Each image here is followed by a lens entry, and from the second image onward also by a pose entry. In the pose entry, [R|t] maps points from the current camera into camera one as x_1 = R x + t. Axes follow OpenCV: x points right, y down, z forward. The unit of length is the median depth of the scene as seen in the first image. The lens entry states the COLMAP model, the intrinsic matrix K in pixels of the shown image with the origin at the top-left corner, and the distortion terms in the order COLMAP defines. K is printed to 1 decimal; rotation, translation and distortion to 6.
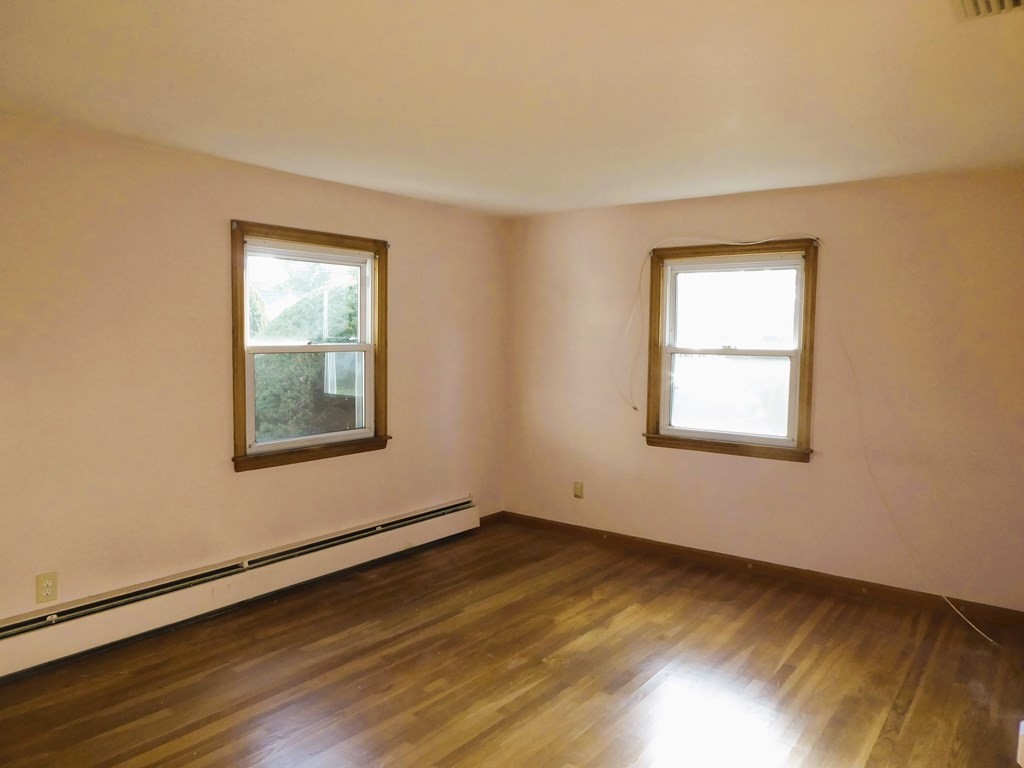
lens RADIAL K [[724.1, 0, 524.6], [0, 724.1, 377.2], [0, 0, 1]] dist [-0.028183, 0.000691]
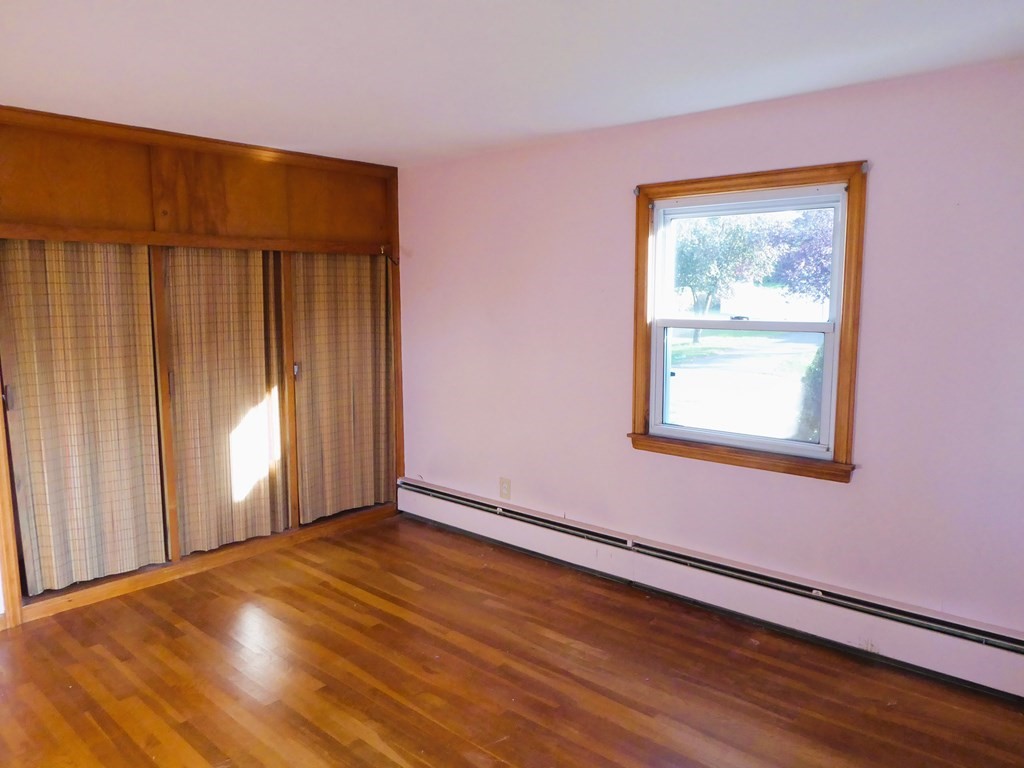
lens RADIAL K [[724.1, 0, 524.6], [0, 724.1, 377.2], [0, 0, 1]] dist [-0.028183, 0.000691]
pose [[-0.076308, 0.099742, -0.992083, 0.572759], [-0.063180, 0.992501, 0.104643, -0.056418], [0.995081, 0.070665, -0.069434, 0.920096]]
